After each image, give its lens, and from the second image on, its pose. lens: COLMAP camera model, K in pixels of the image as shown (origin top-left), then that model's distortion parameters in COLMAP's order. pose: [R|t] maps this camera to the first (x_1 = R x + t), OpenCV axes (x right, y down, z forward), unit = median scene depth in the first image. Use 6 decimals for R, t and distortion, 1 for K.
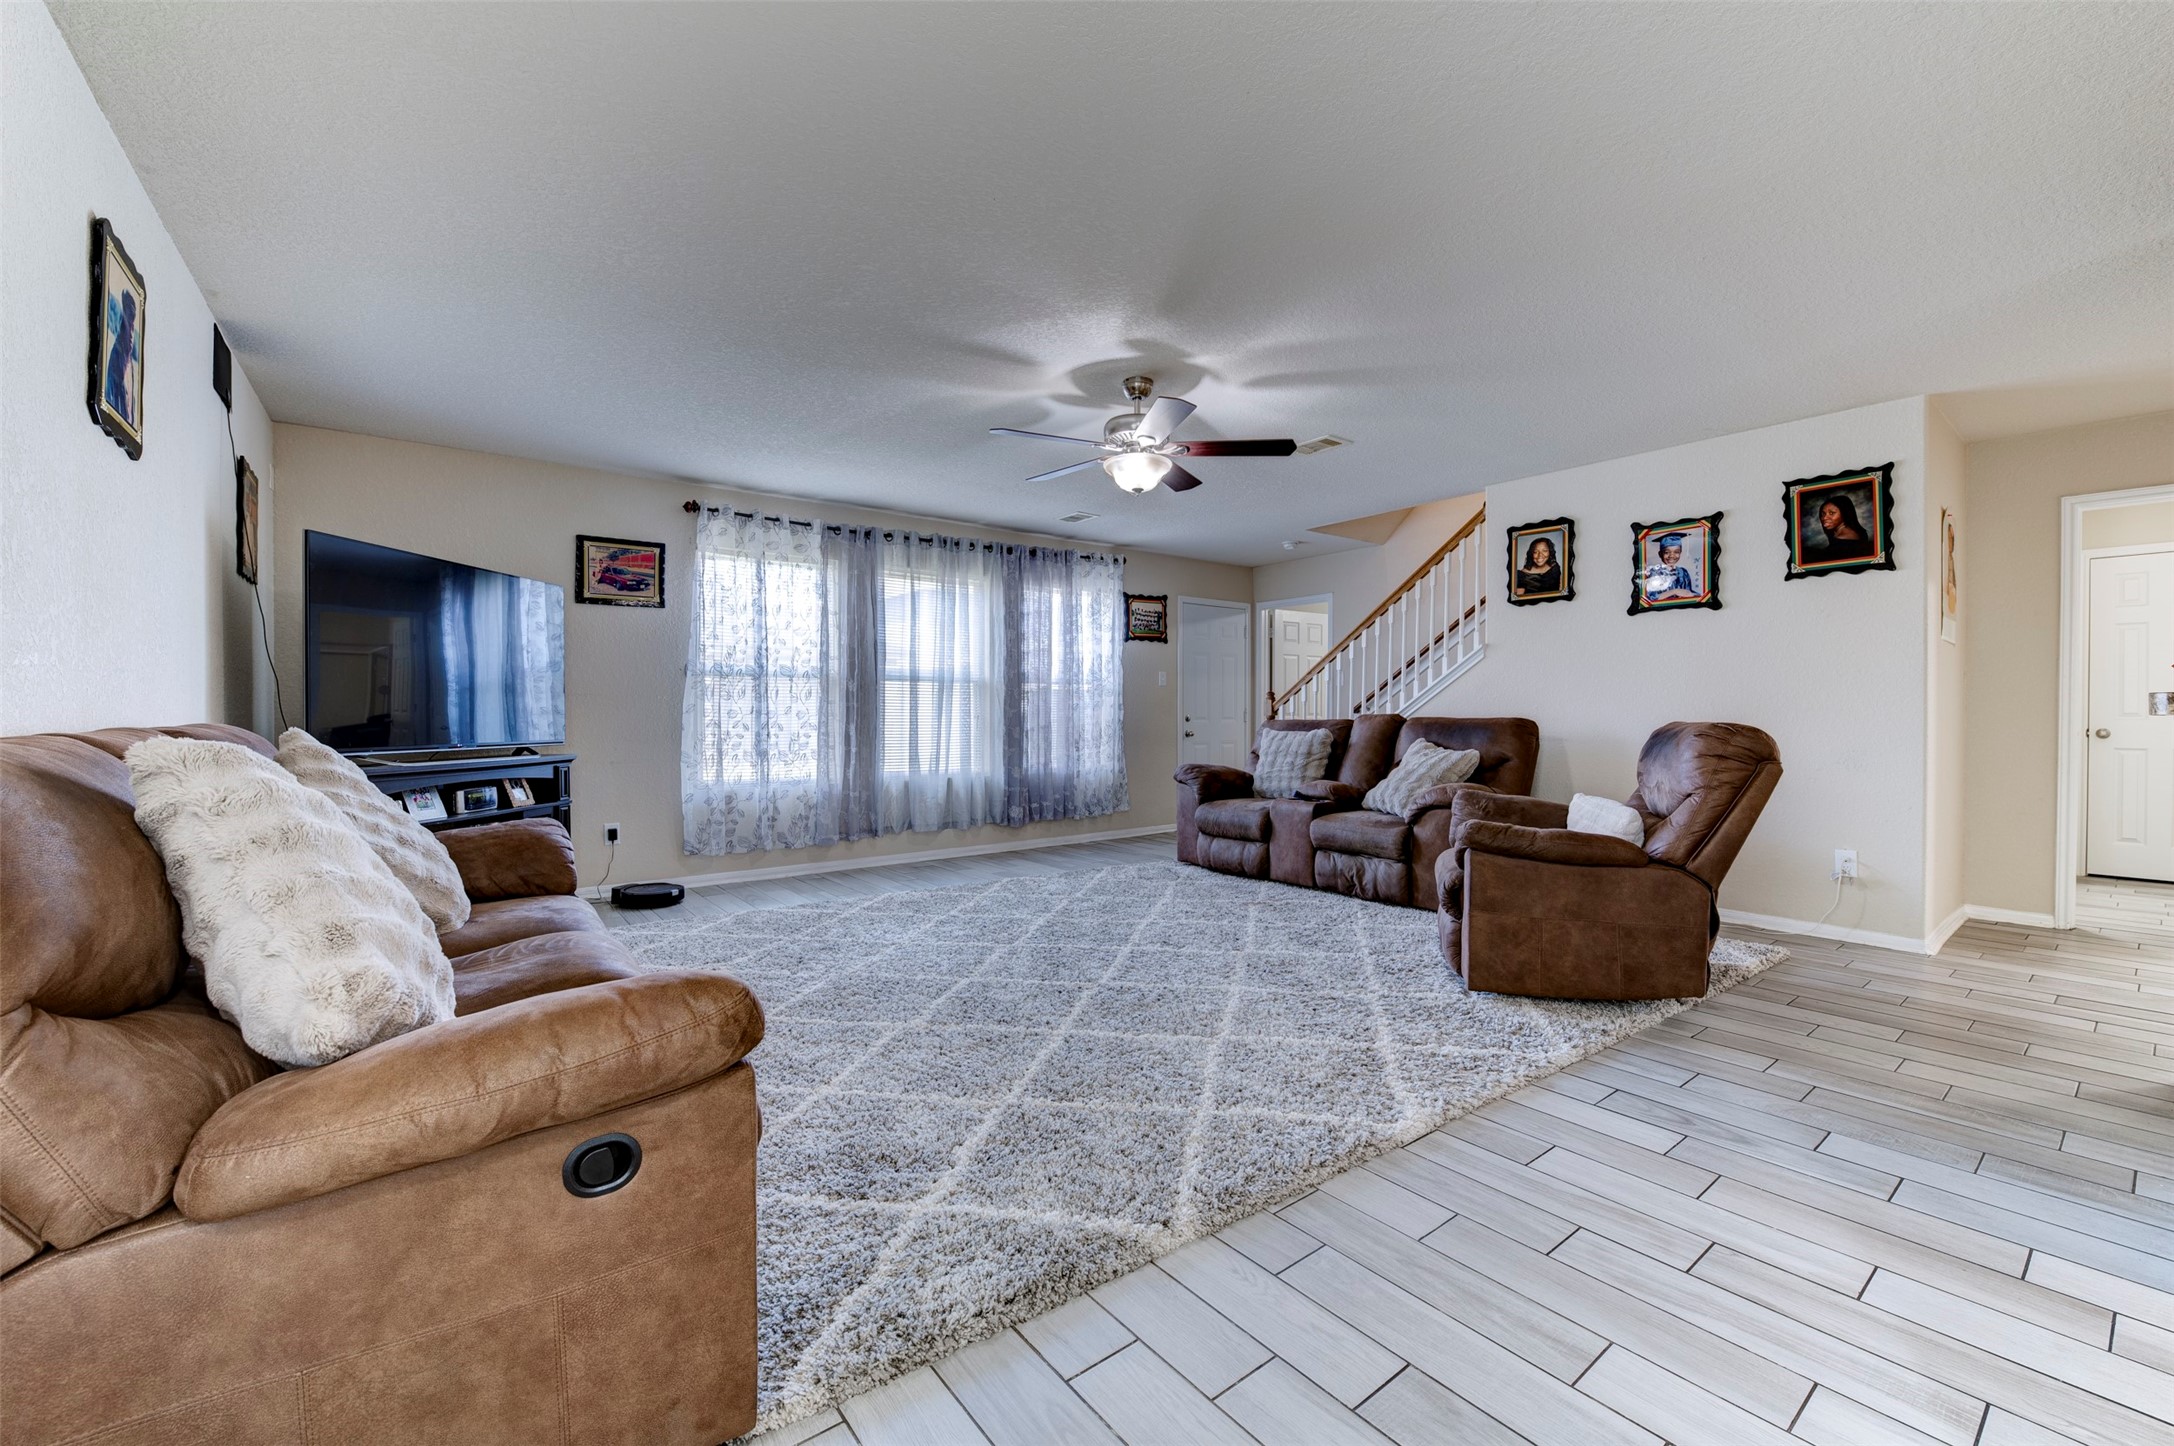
lens RADIAL K [[863.9, 0, 1089.3], [0, 863.9, 718.1], [0, 0, 1]] dist [-0.013814, -0.001939]
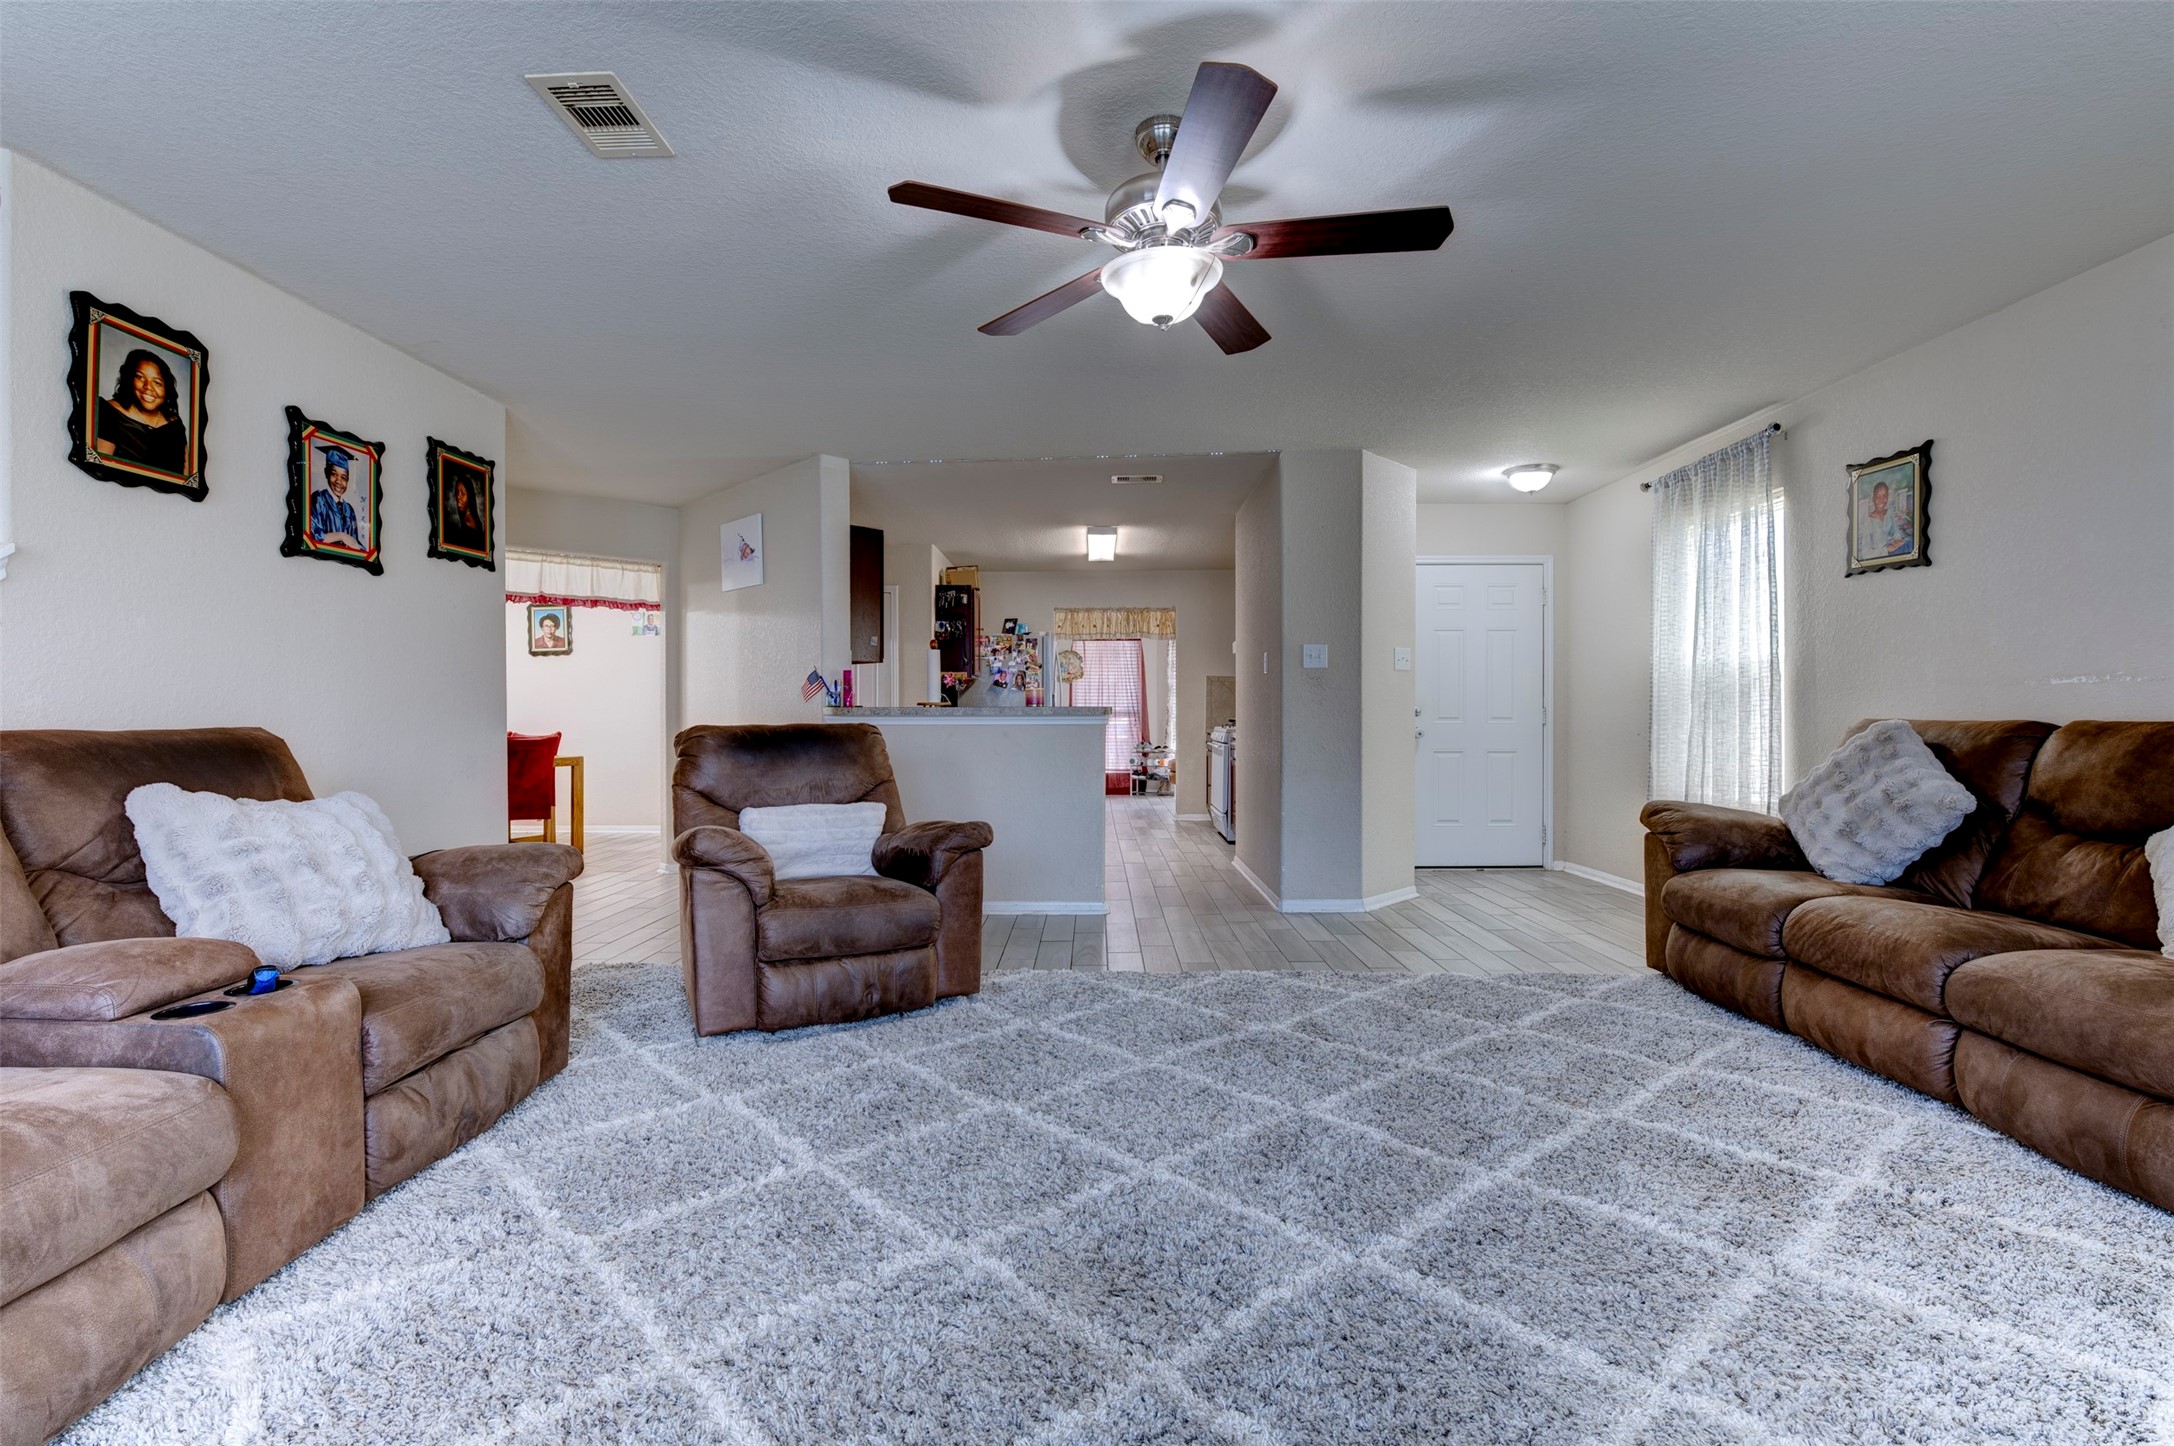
lens RADIAL K [[958.4, 0, 1088.4], [0, 958.4, 718.9], [0, 0, 1]] dist [-0.017704, -0.000883]
pose [[-0.788862, 0.001172, 0.614569, -0.190592], [0.009723, 0.999897, 0.010574, -0.006400], [-0.614493, 0.014317, -0.788792, 1.022750]]
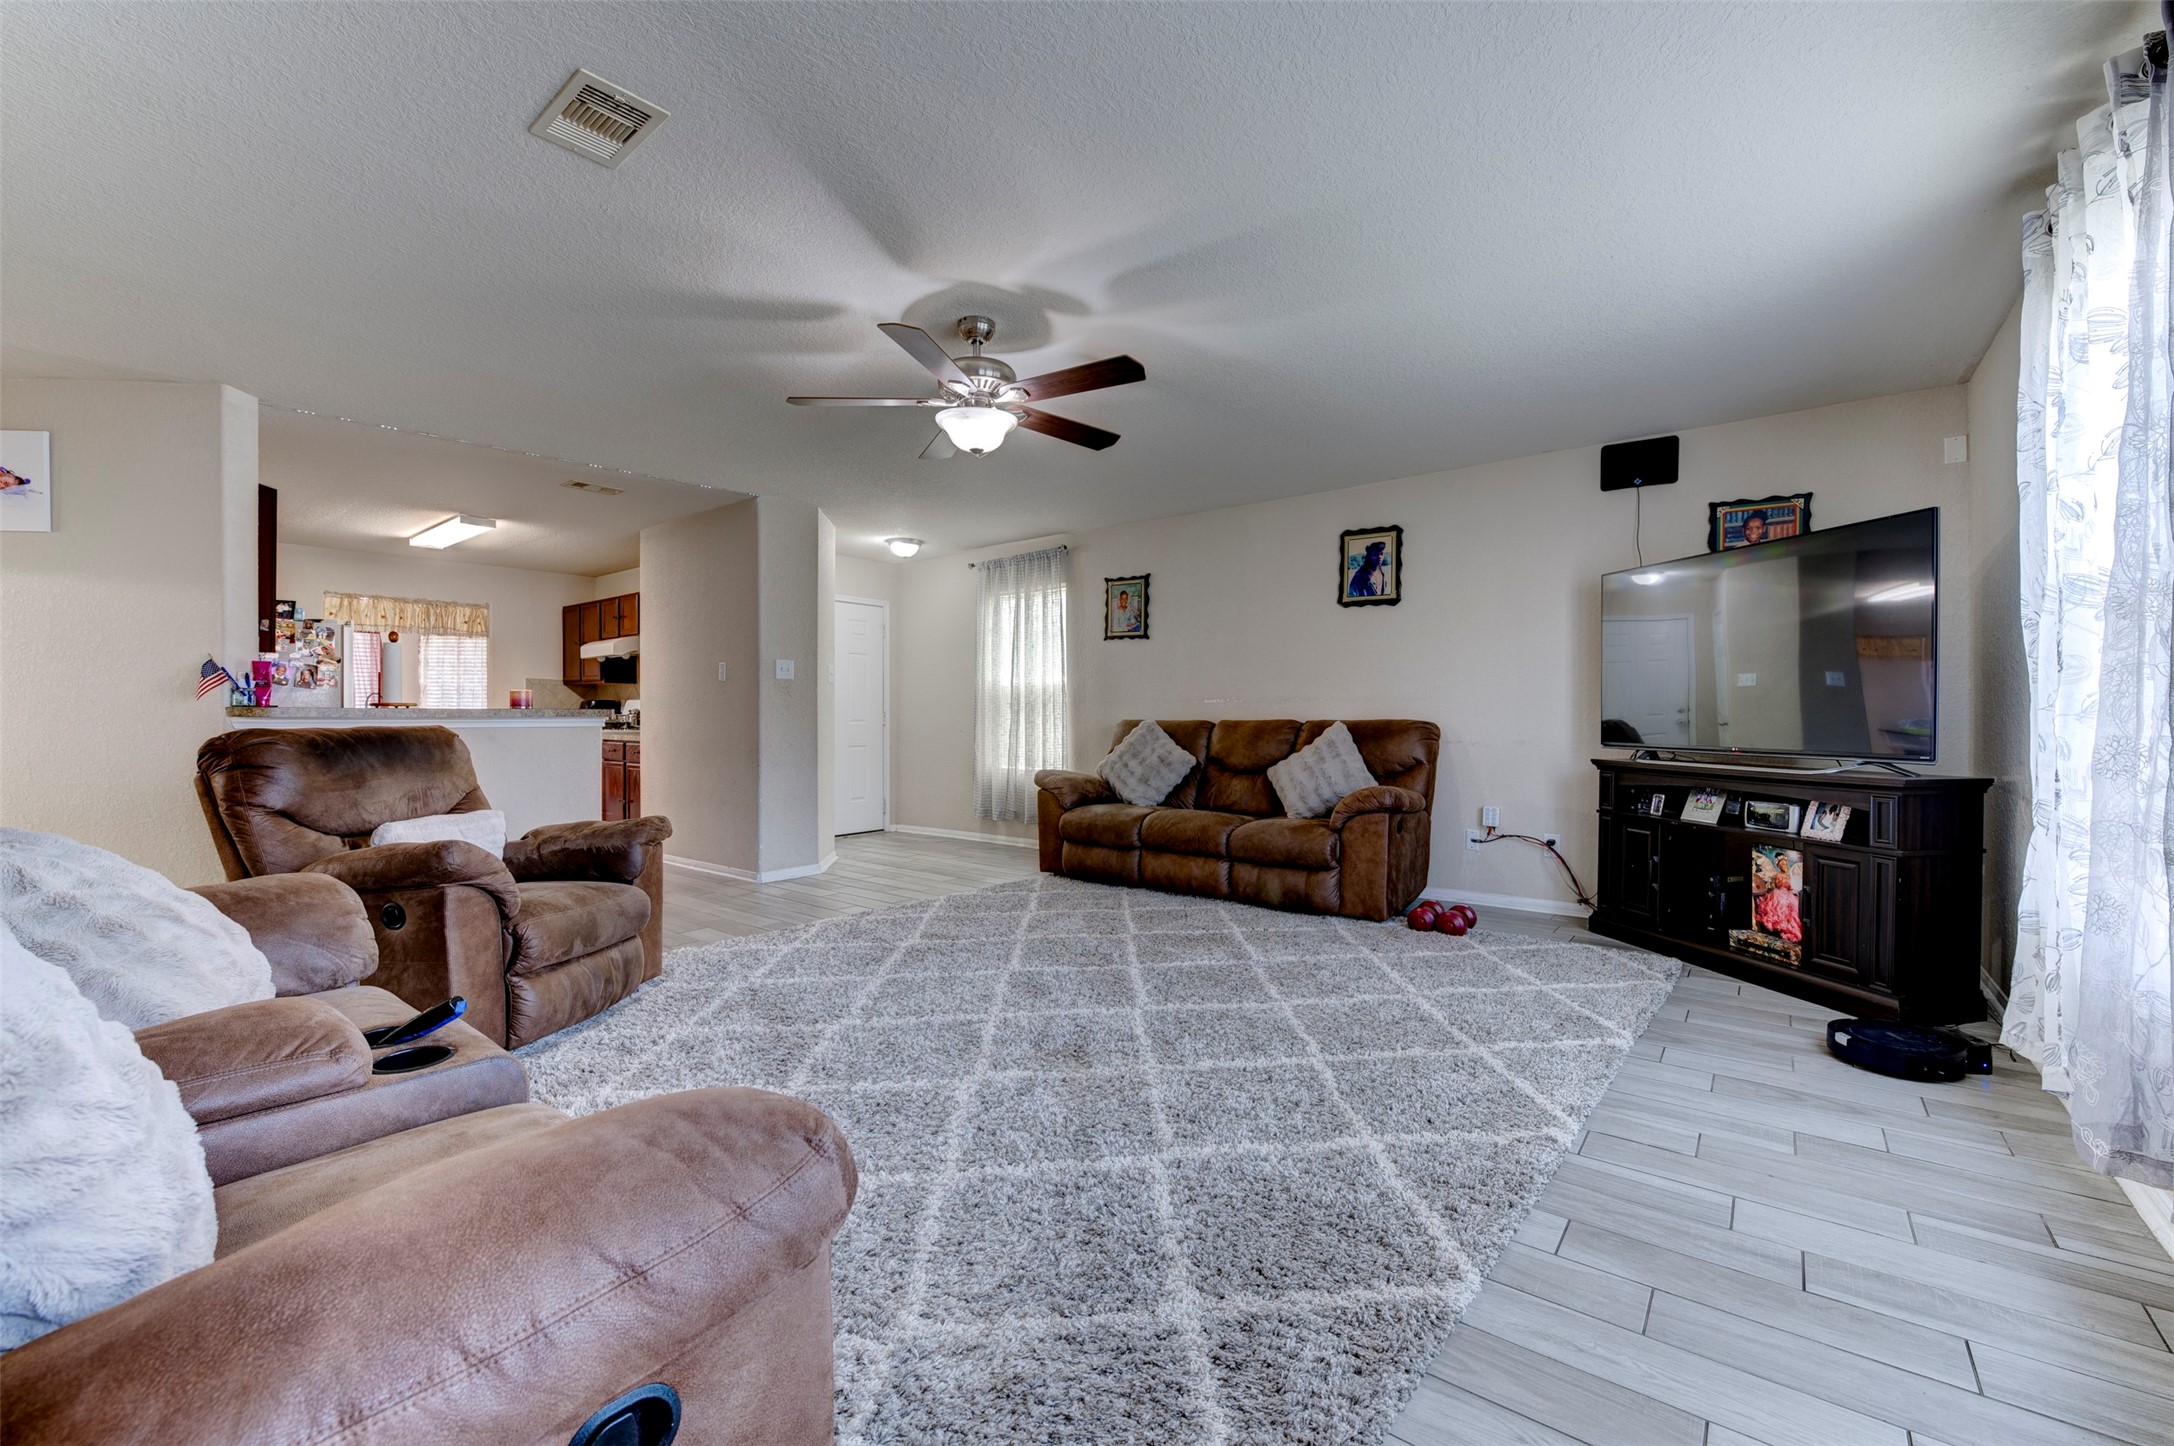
lens RADIAL K [[863.9, 0, 1089.7], [0, 863.9, 718.9], [0, 0, 1]] dist [-0.013814, -0.001939]
pose [[-0.970137, 0.003920, -0.242525, 0.107241], [0.001169, 0.999933, 0.011483, -0.008112], [0.242554, 0.010857, -0.970077, 1.237736]]
